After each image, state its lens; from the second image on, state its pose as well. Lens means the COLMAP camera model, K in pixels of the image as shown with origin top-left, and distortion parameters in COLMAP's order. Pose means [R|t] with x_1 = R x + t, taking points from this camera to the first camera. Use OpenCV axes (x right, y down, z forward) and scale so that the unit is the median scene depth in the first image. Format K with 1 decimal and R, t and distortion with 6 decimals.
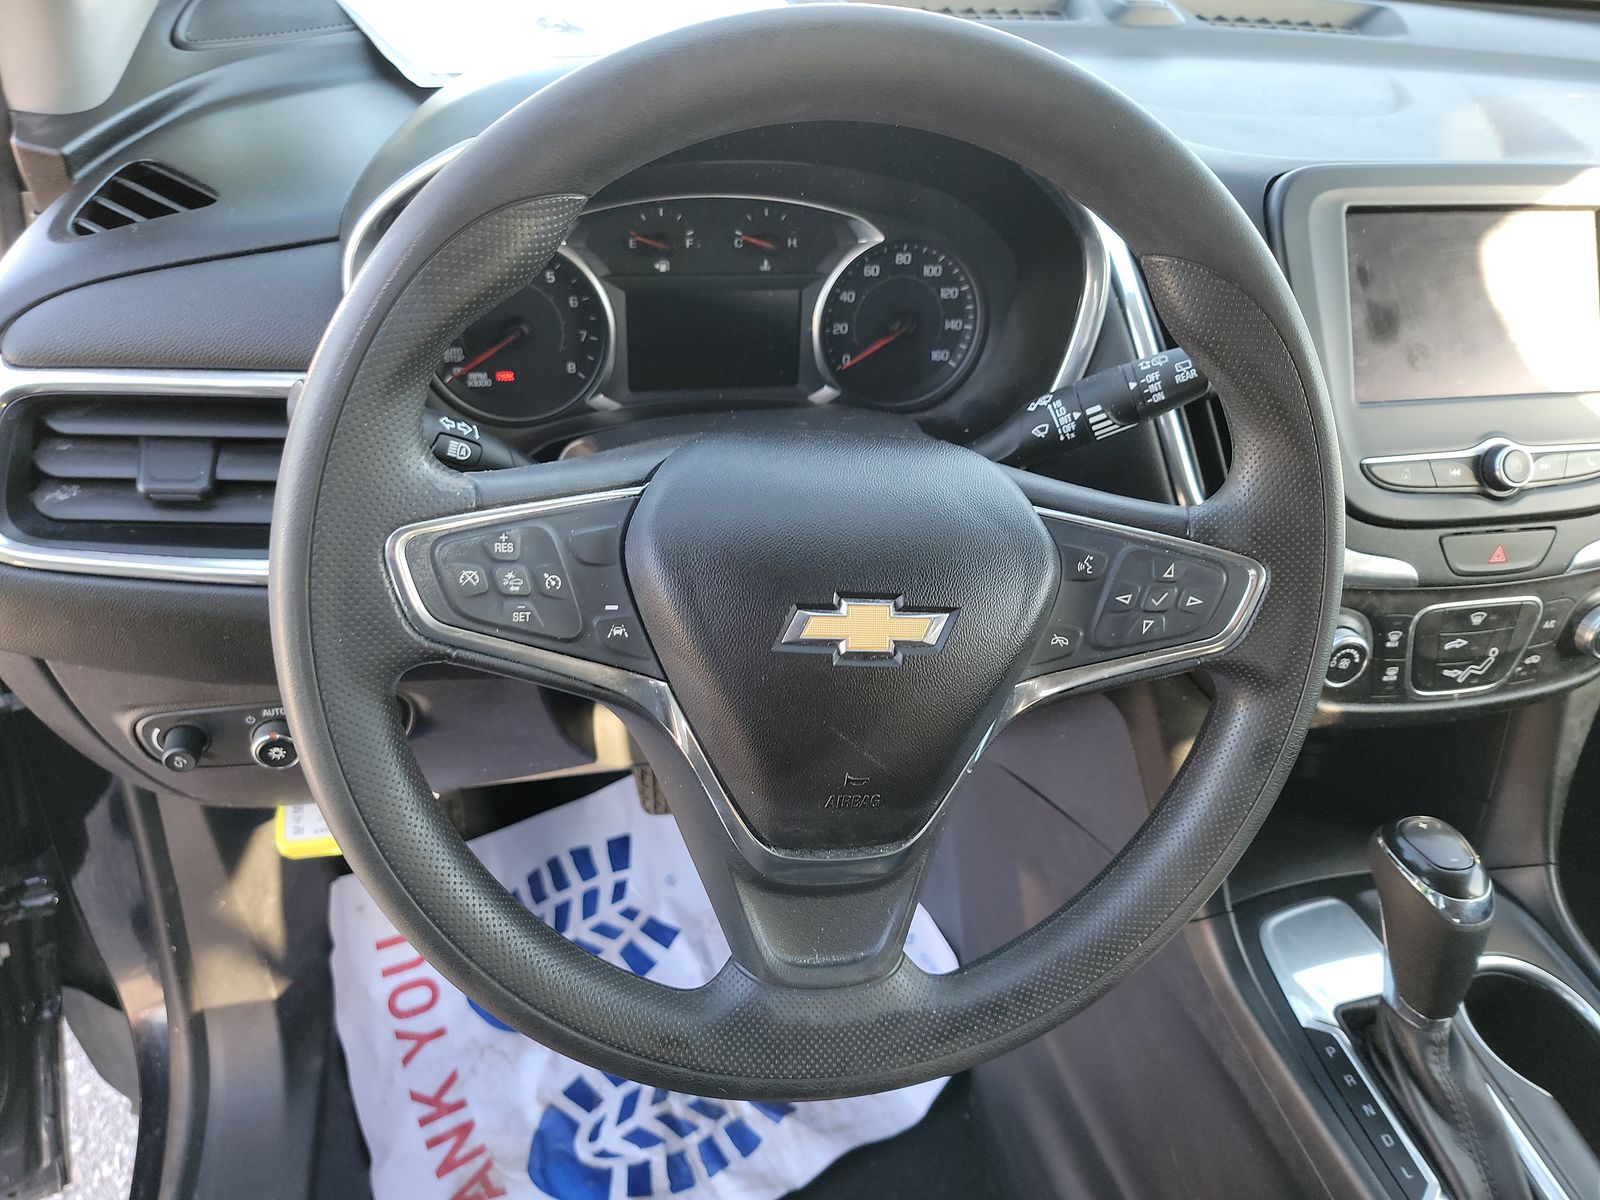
lens RADIAL K [[1135.9, 0, 800.0], [0, 1135.9, 600.0], [0, 0, 1]] dist [0.031015, -0.007172]
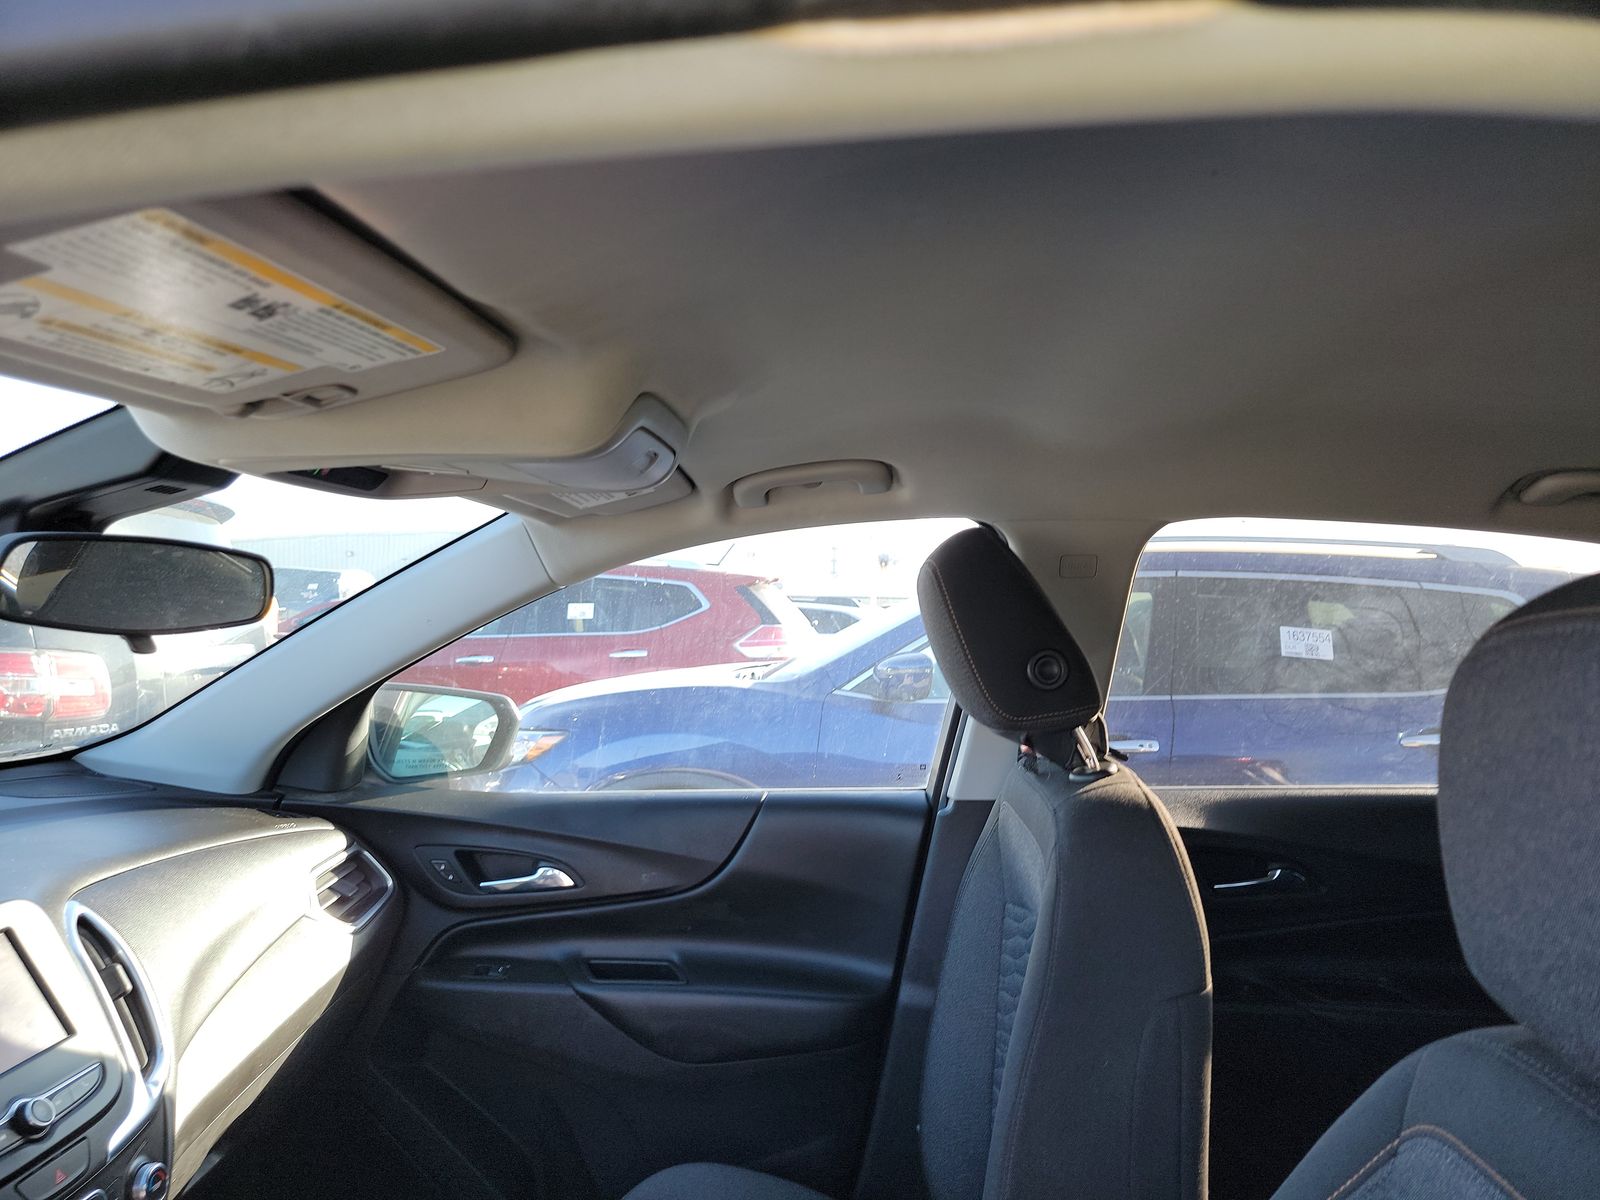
lens RADIAL K [[1135.9, 0, 800.0], [0, 1135.9, 600.0], [0, 0, 1]] dist [0.031015, -0.007172]
pose [[0.277709, -0.069941, 0.958116, -0.393569], [0.561895, 0.820777, -0.102949, 0.033074], [-0.779199, 0.566951, 0.267237, -0.411205]]
